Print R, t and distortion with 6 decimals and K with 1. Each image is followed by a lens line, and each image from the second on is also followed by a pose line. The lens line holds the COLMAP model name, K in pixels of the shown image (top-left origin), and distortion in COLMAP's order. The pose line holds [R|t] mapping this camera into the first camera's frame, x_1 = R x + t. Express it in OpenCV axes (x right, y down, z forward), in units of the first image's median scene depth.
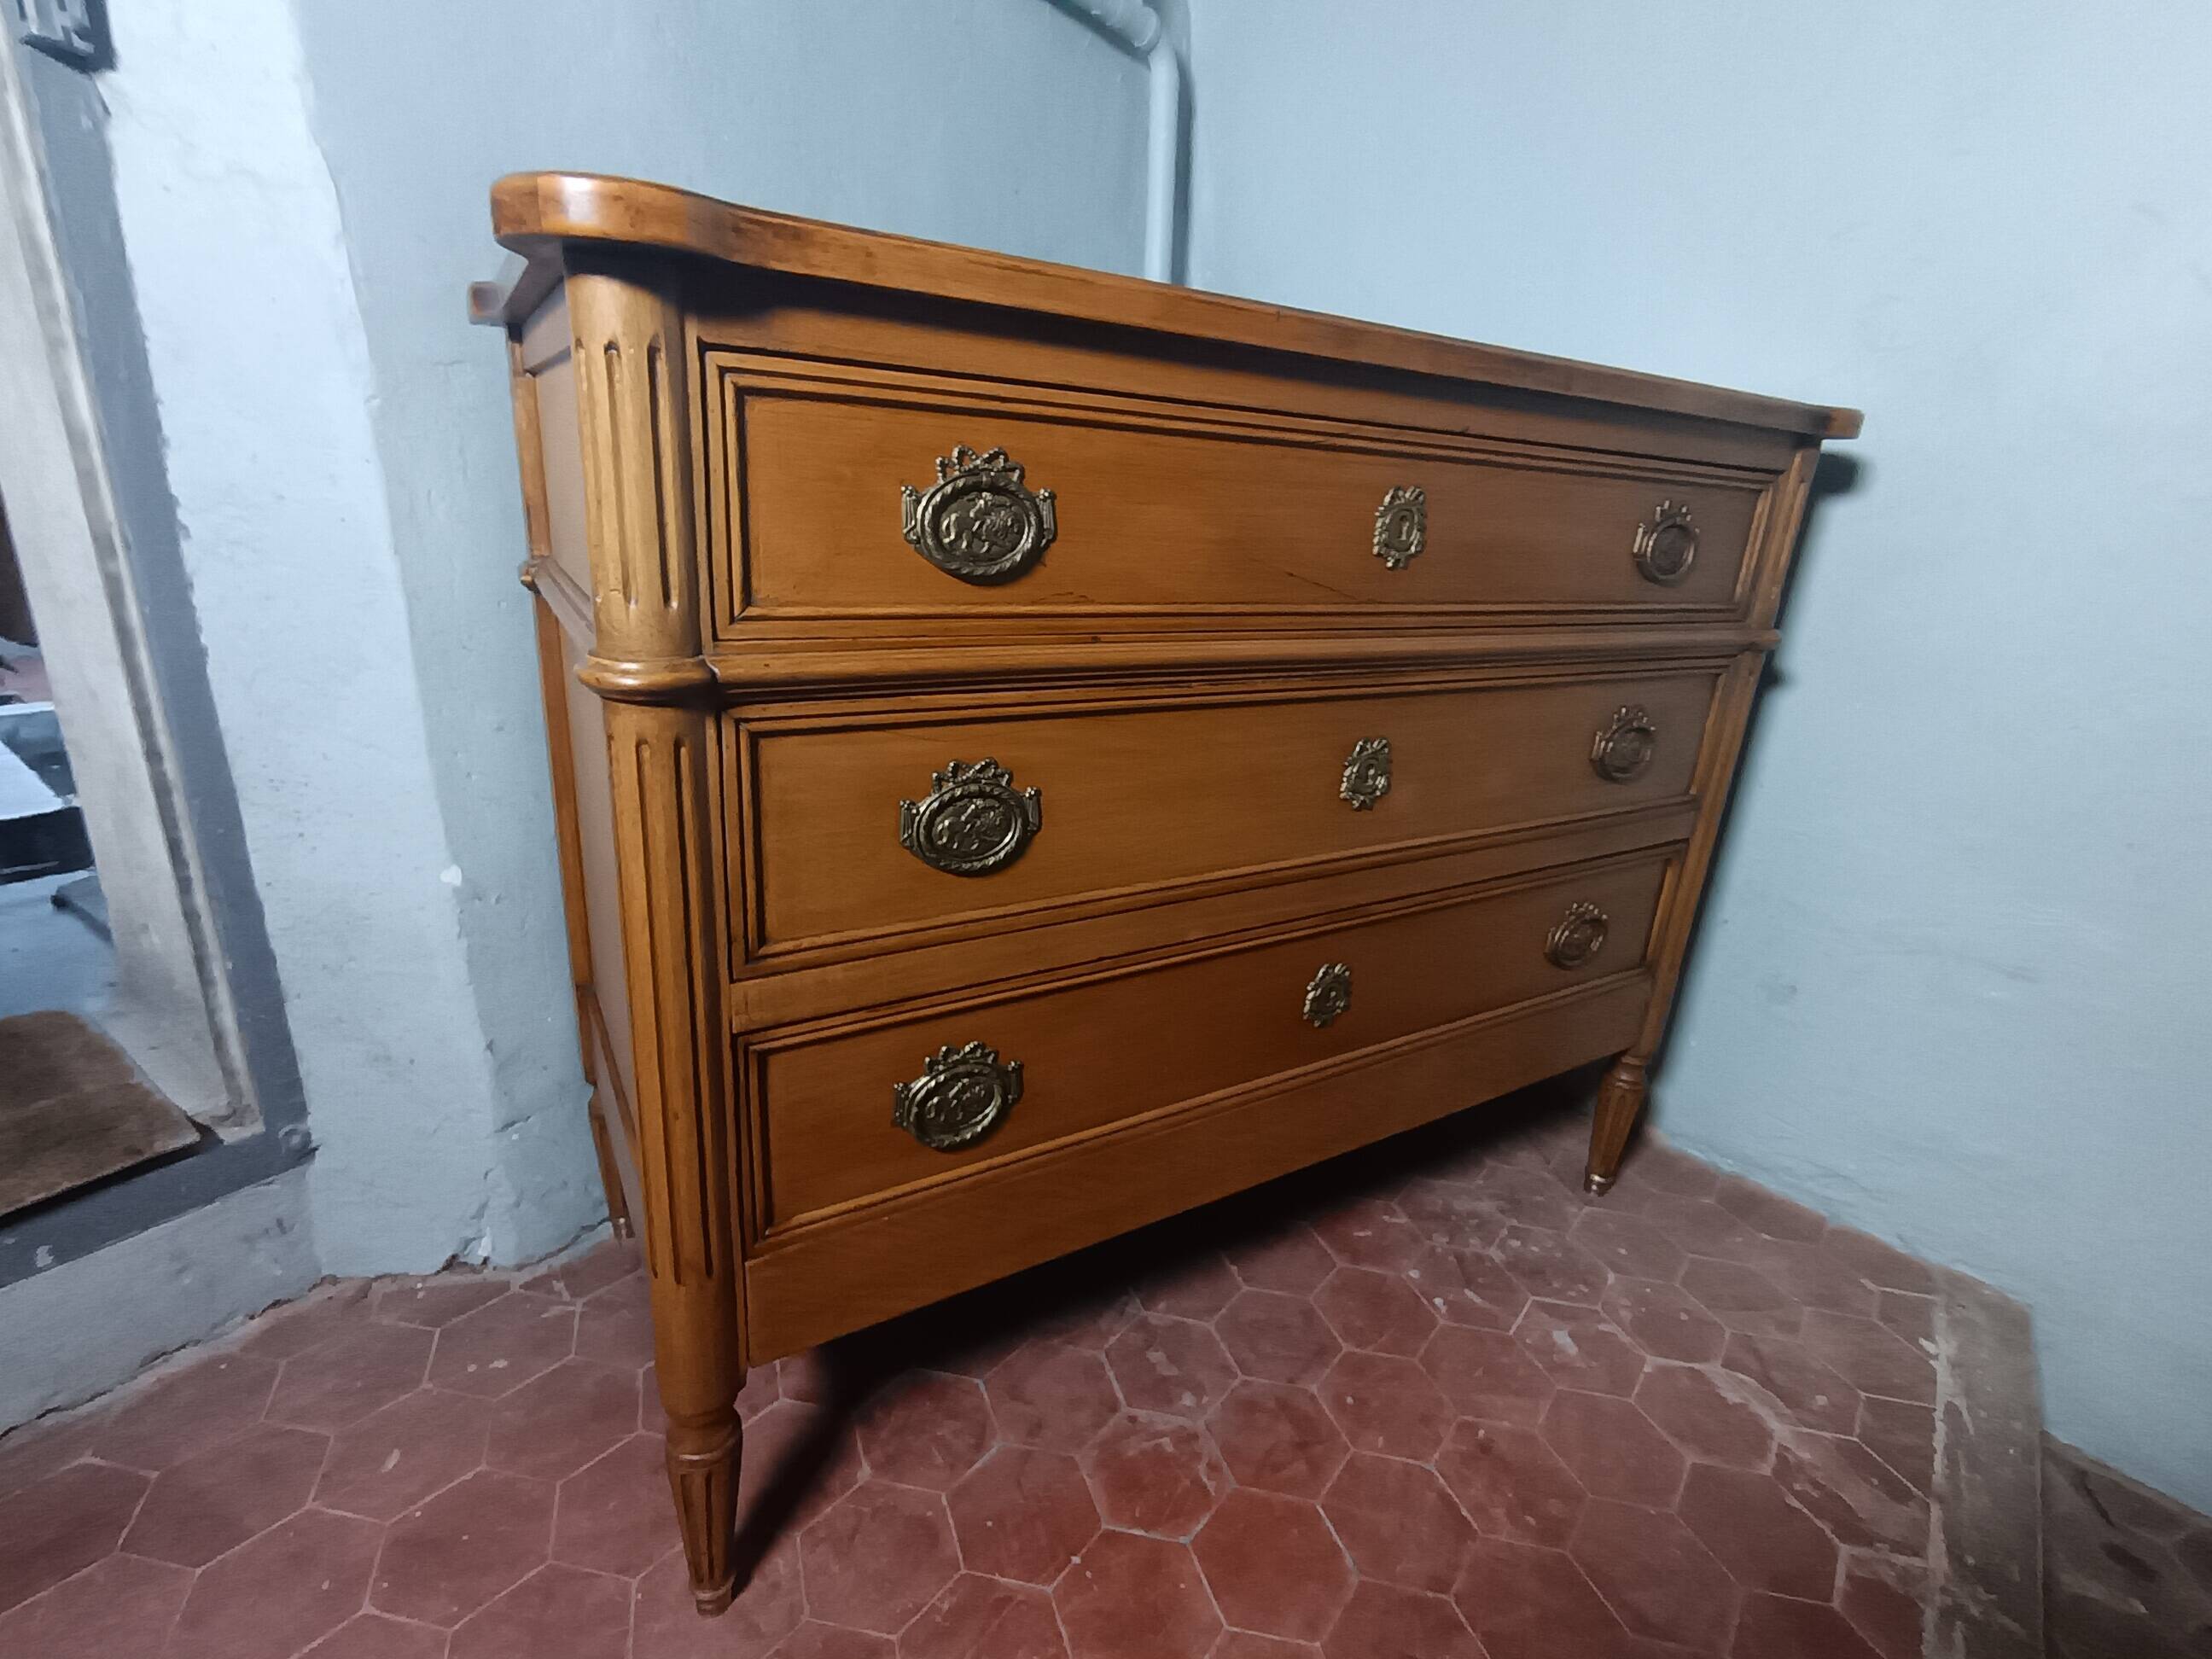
lens RADIAL K [[1052.9, 0, 1101.4], [0, 1052.9, 824.8], [0, 0, 1]] dist [-0.001596, -0.000063]
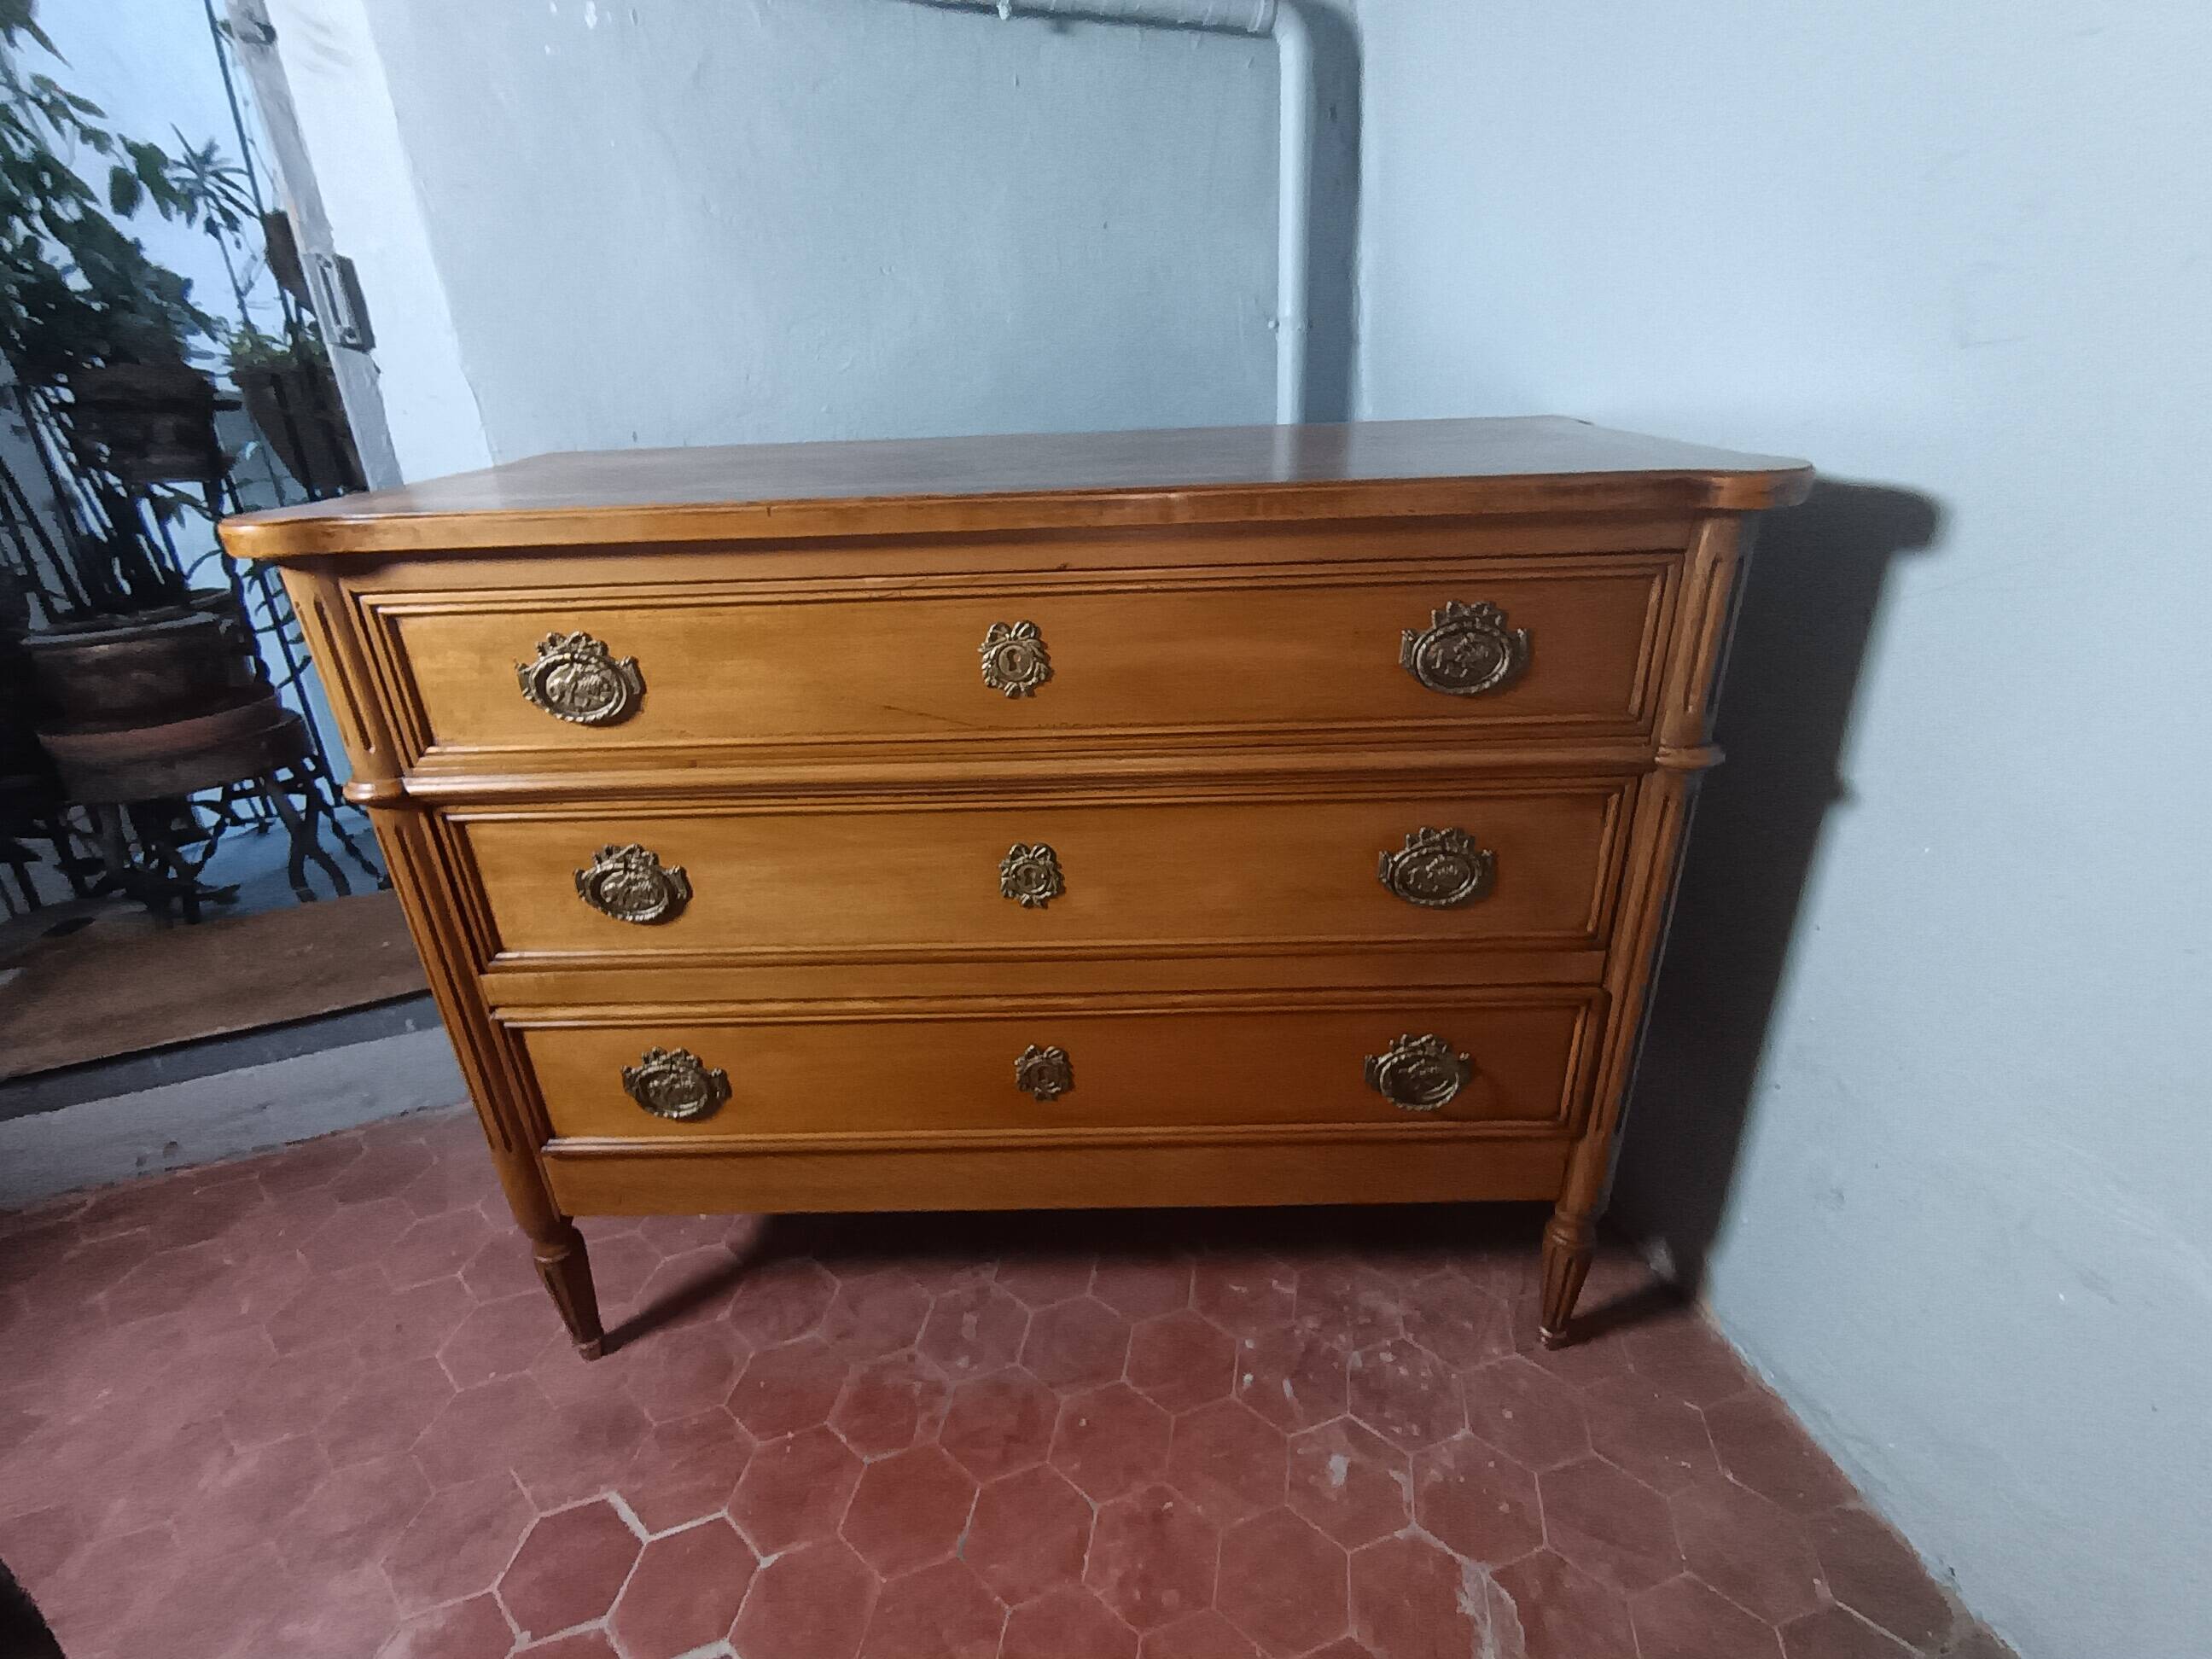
lens RADIAL K [[1054.7, 0, 1107.0], [0, 1054.7, 821.7], [0, 0, 1]] dist [0.000067, 0.000113]
pose [[0.842667, 0.133807, -0.521545, 0.815173], [-0.080293, 0.989027, 0.124014, -0.228782], [0.532415, -0.062626, 0.844163, 0.138150]]
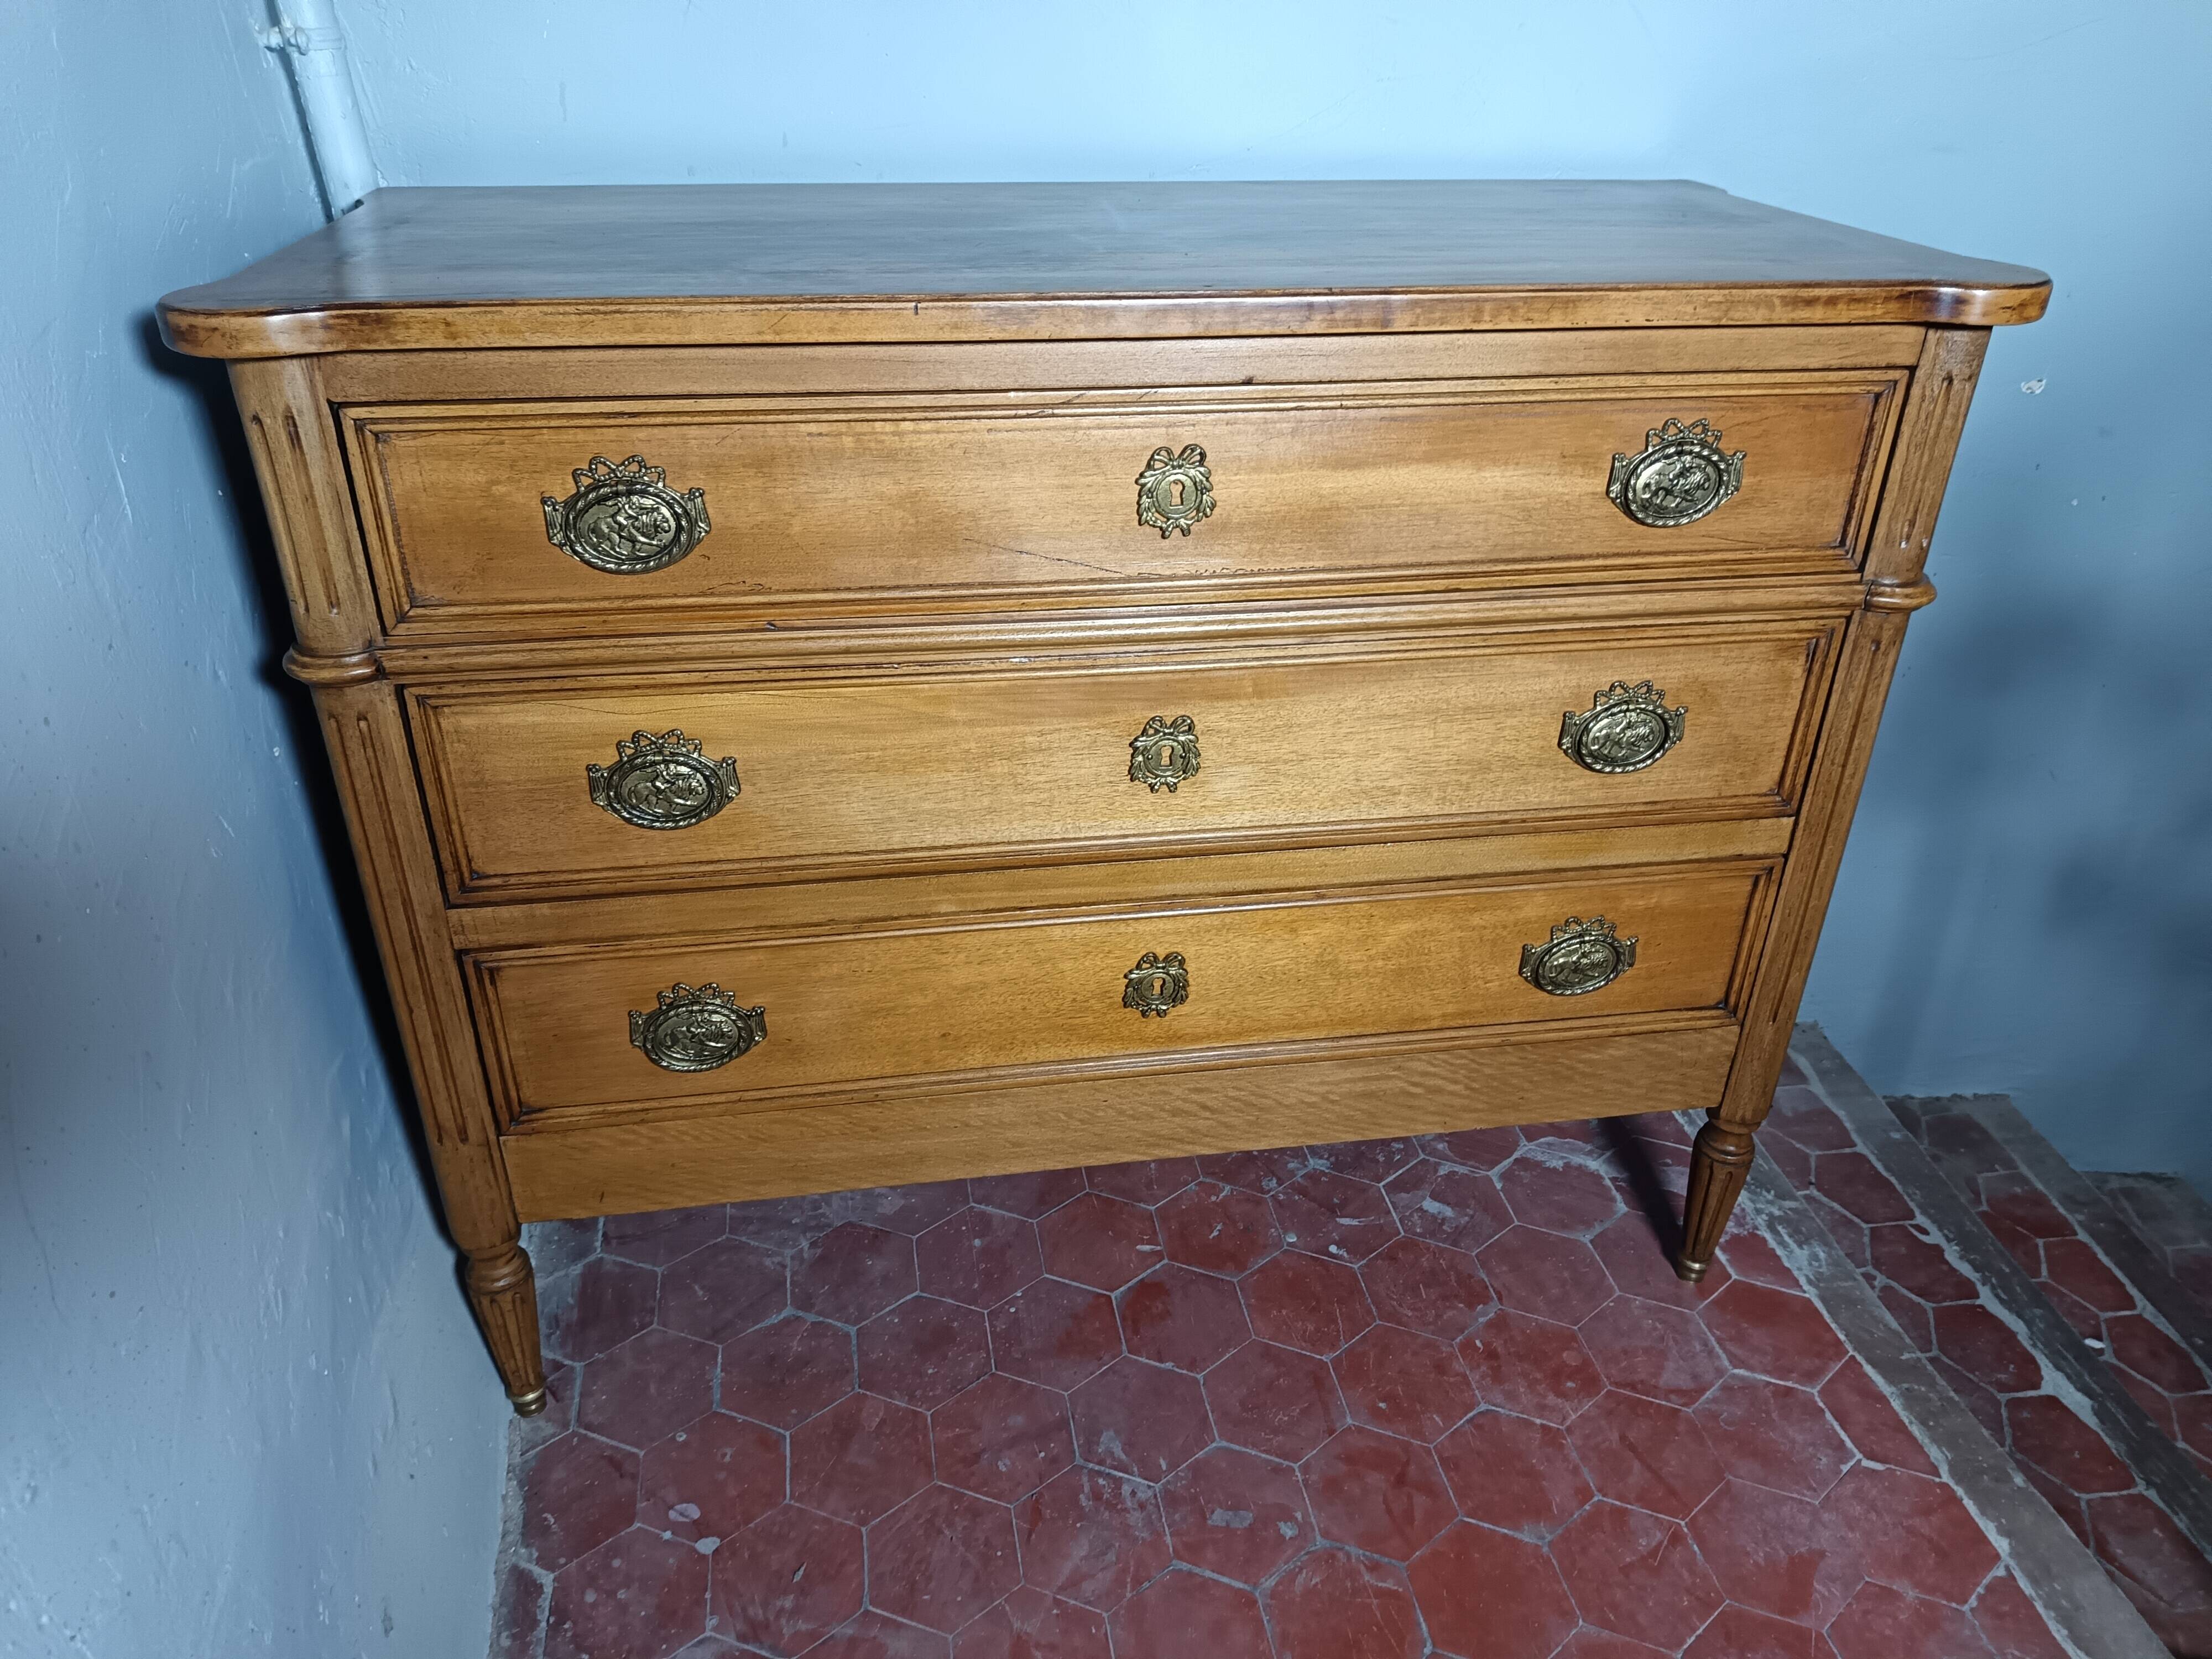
lens RADIAL K [[1548.9, 0, 1106.9], [0, 1548.9, 835.1], [0, 0, 1]] dist [0.006738, -0.003415]
pose [[0.651676, -0.431623, 0.623715, -0.602419], [0.274321, 0.900758, 0.336724, -0.462573], [-0.707154, -0.048337, 0.705406, 0.261780]]
